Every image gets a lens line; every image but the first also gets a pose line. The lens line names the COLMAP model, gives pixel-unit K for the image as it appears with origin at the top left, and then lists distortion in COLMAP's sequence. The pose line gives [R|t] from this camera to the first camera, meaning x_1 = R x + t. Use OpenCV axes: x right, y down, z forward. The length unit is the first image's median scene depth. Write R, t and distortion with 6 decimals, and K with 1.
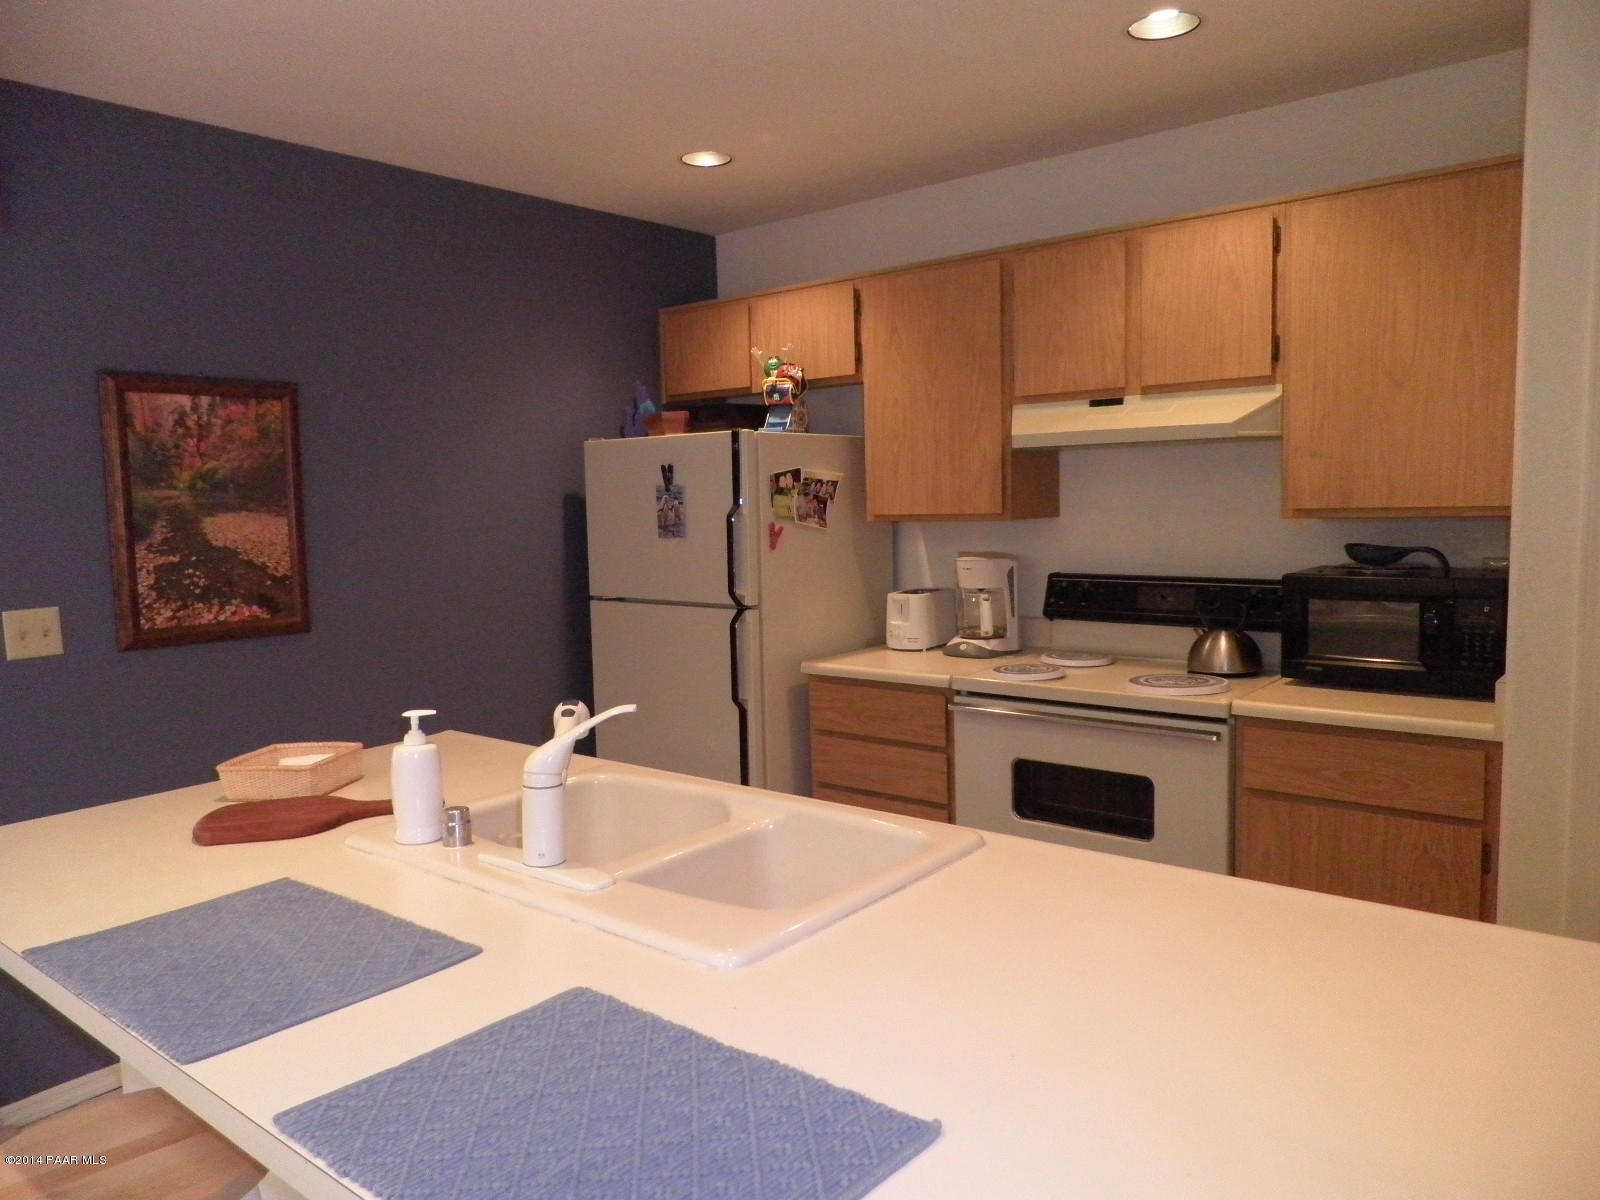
lens RADIAL K [[1131.8, 0, 808.1], [0, 1131.8, 602.4], [0, 0, 1]] dist [-0.003703, 0.005041]
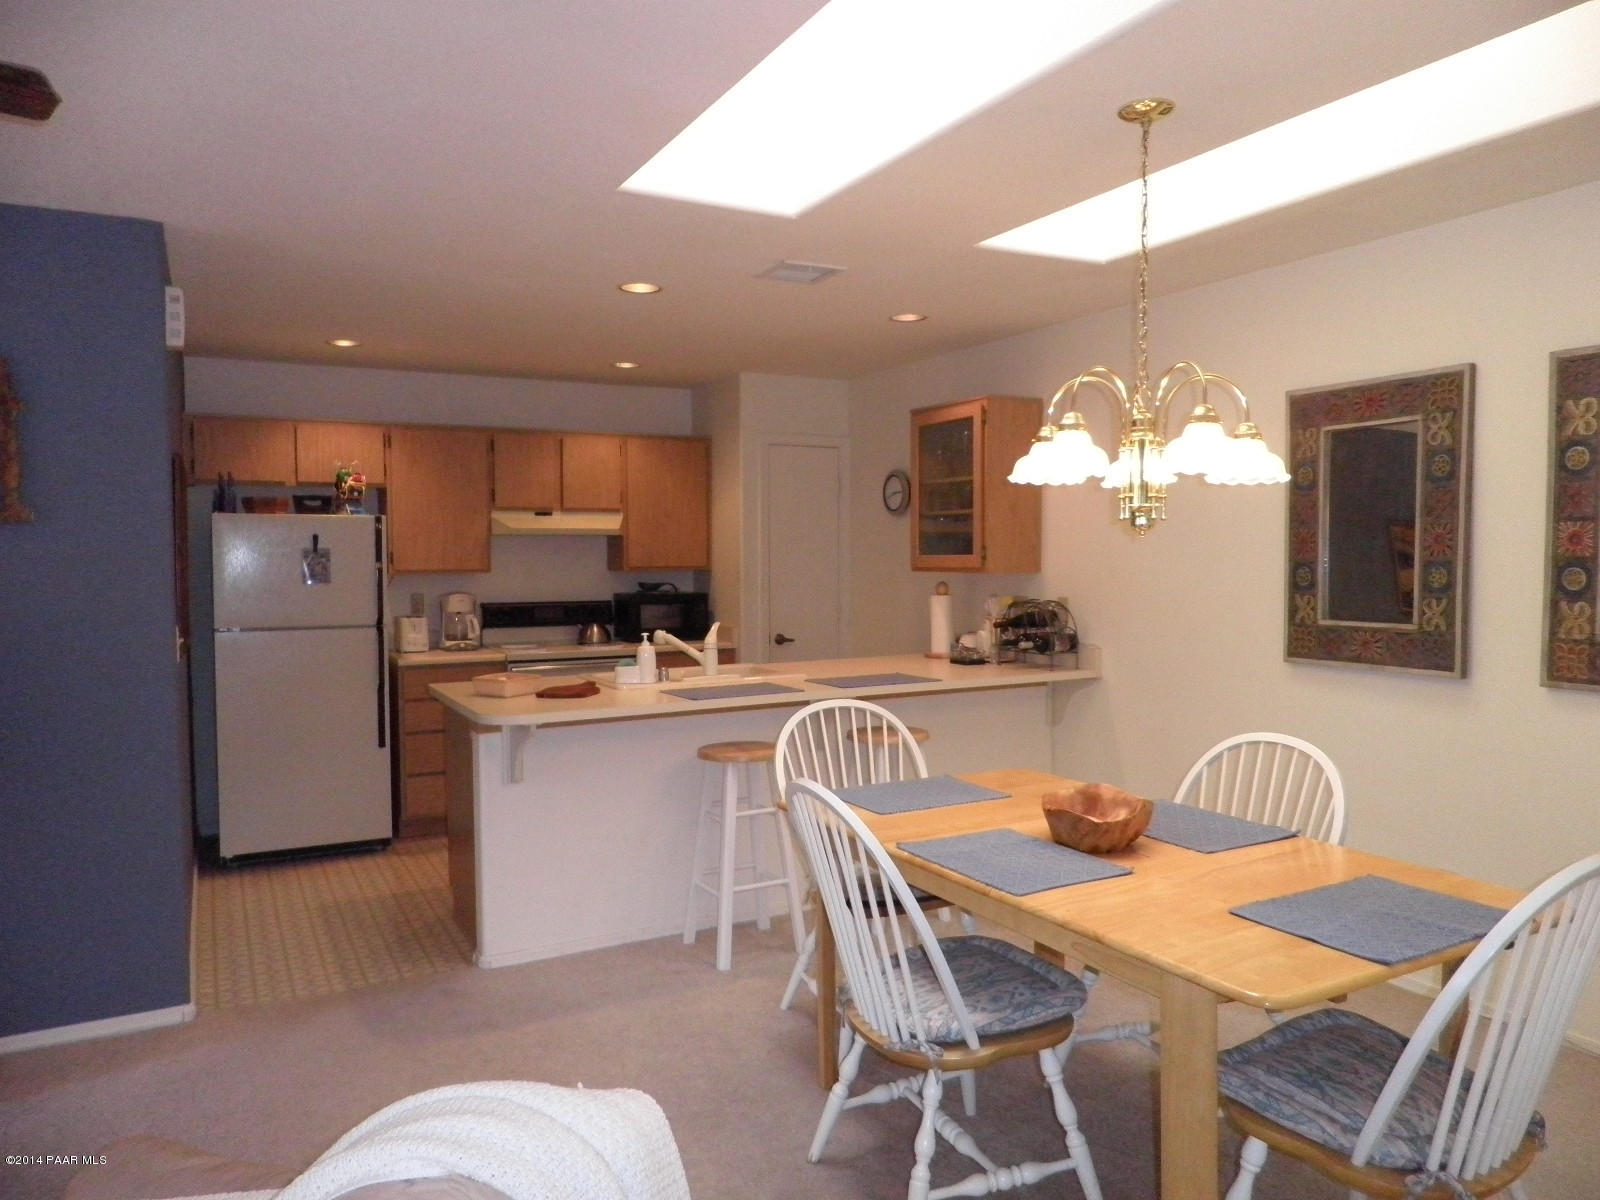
lens RADIAL K [[1131.8, 0, 799.6], [0, 1131.8, 598.6], [0, 0, 1]] dist [-0.003703, 0.005041]
pose [[0.379806, -0.010980, 0.925001, -1.388518], [0.084288, 0.996181, -0.022784, 0.056142], [-0.921218, 0.086620, 0.379281, -0.166189]]
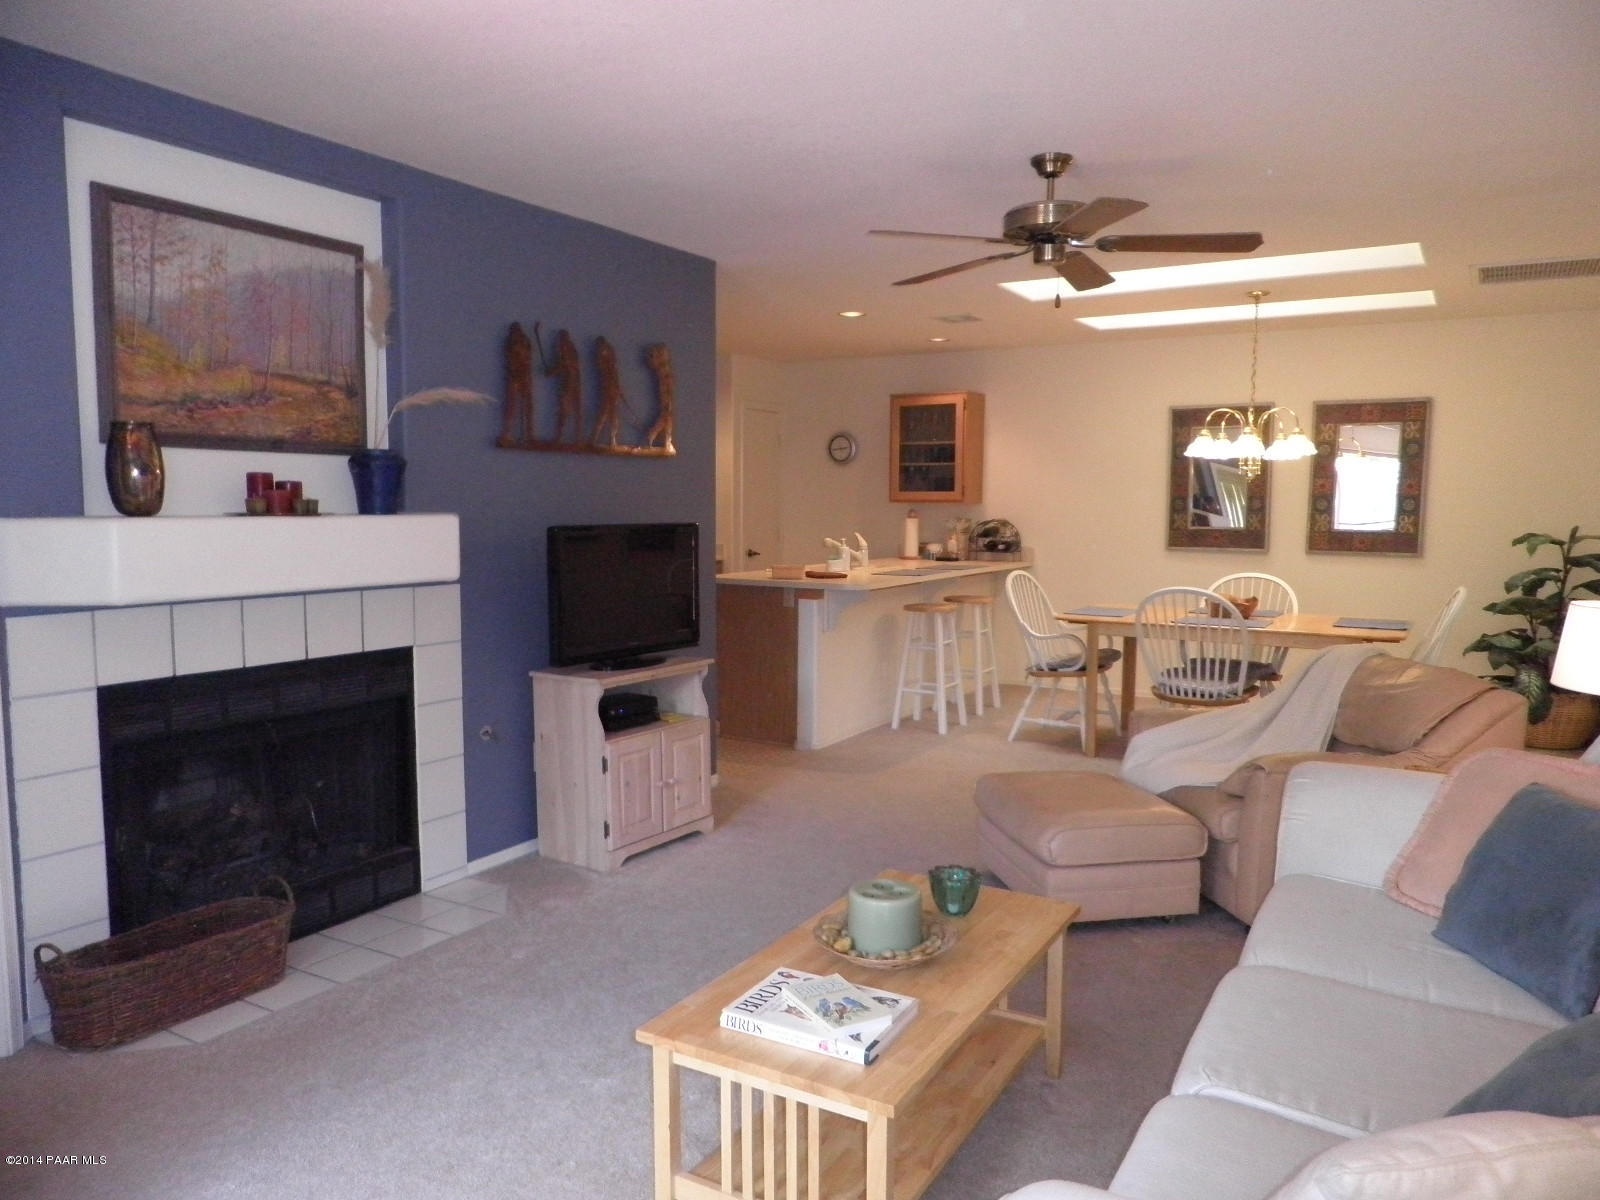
lens RADIAL K [[1131.8, 0, 809.3], [0, 1131.8, 598.7], [0, 0, 1]] dist [-0.003703, 0.005041]
pose [[-0.159845, -0.059671, 0.985337, -2.311597], [0.093305, 0.992789, 0.075258, -0.006414], [-0.982723, 0.103967, -0.153125, 0.985559]]
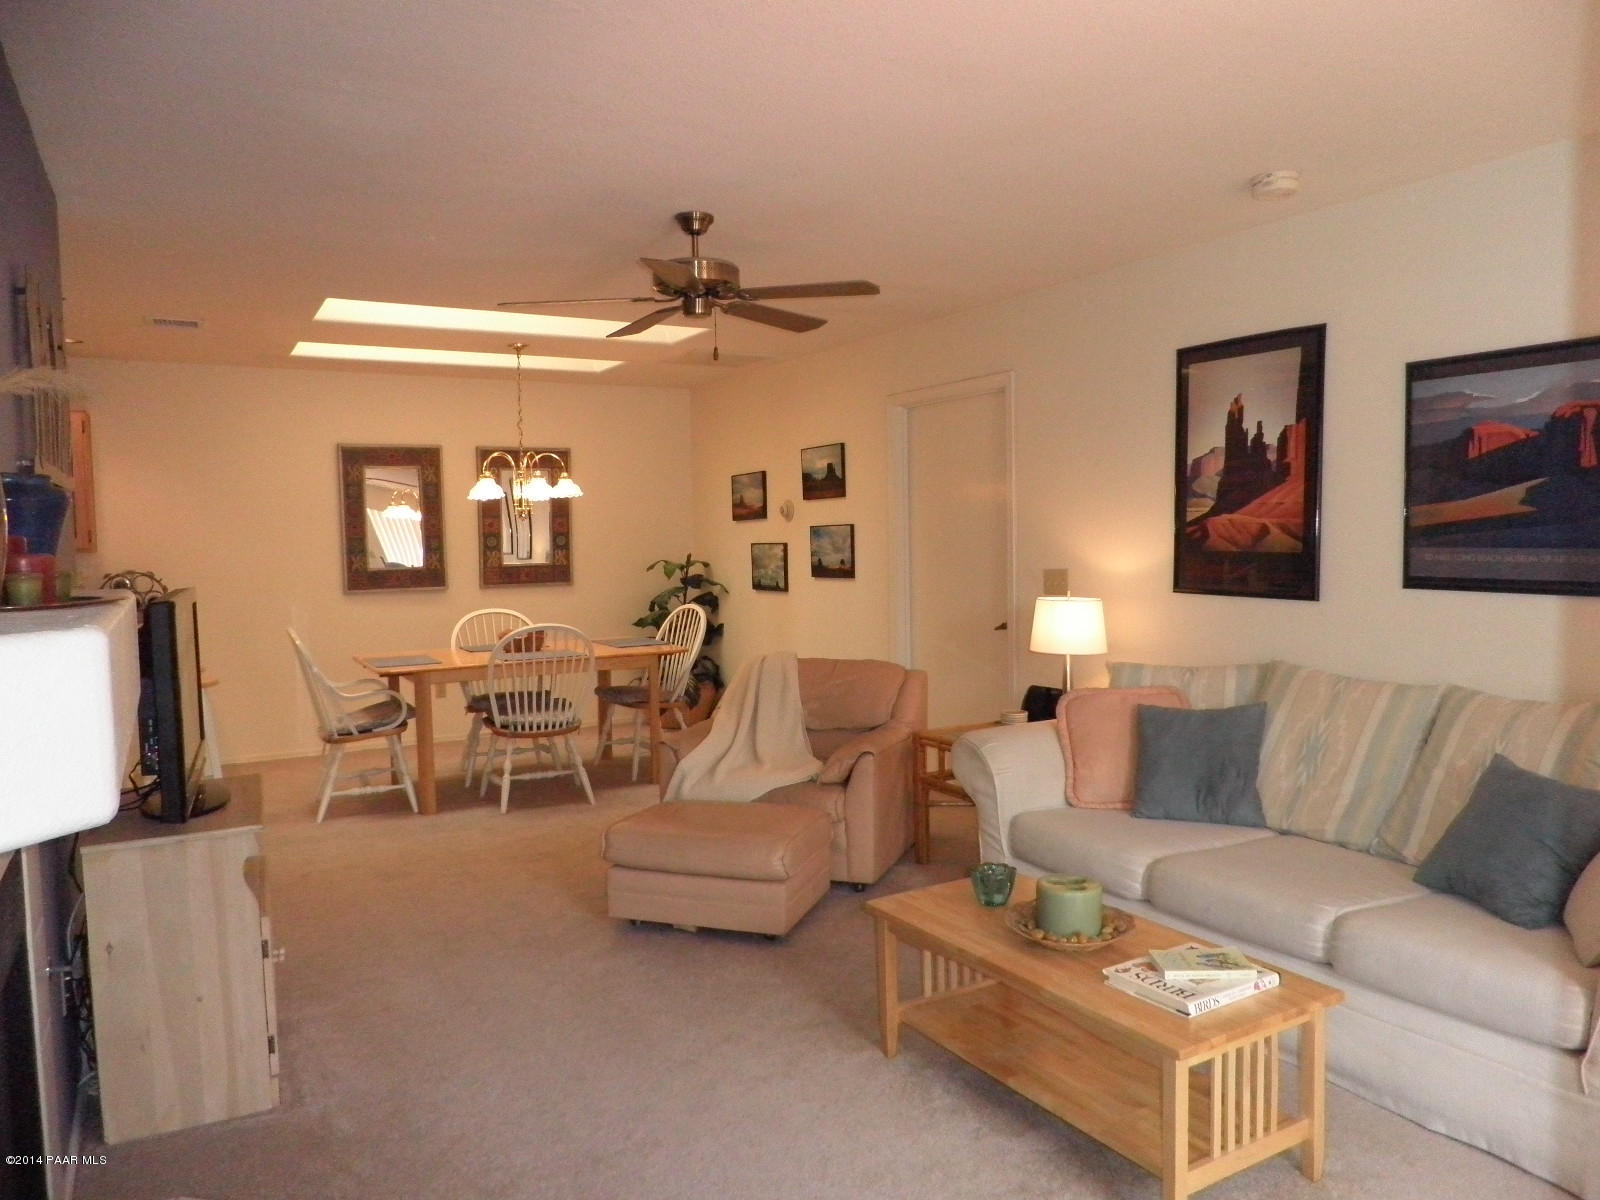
lens RADIAL K [[1131.8, 0, 803.3], [0, 1131.8, 597.8], [0, 0, 1]] dist [-0.003703, 0.005041]
pose [[-0.940770, 0.021725, 0.338349, -1.673321], [0.073698, 0.987187, 0.141528, -0.106919], [-0.330939, 0.158081, -0.930317, 1.697502]]
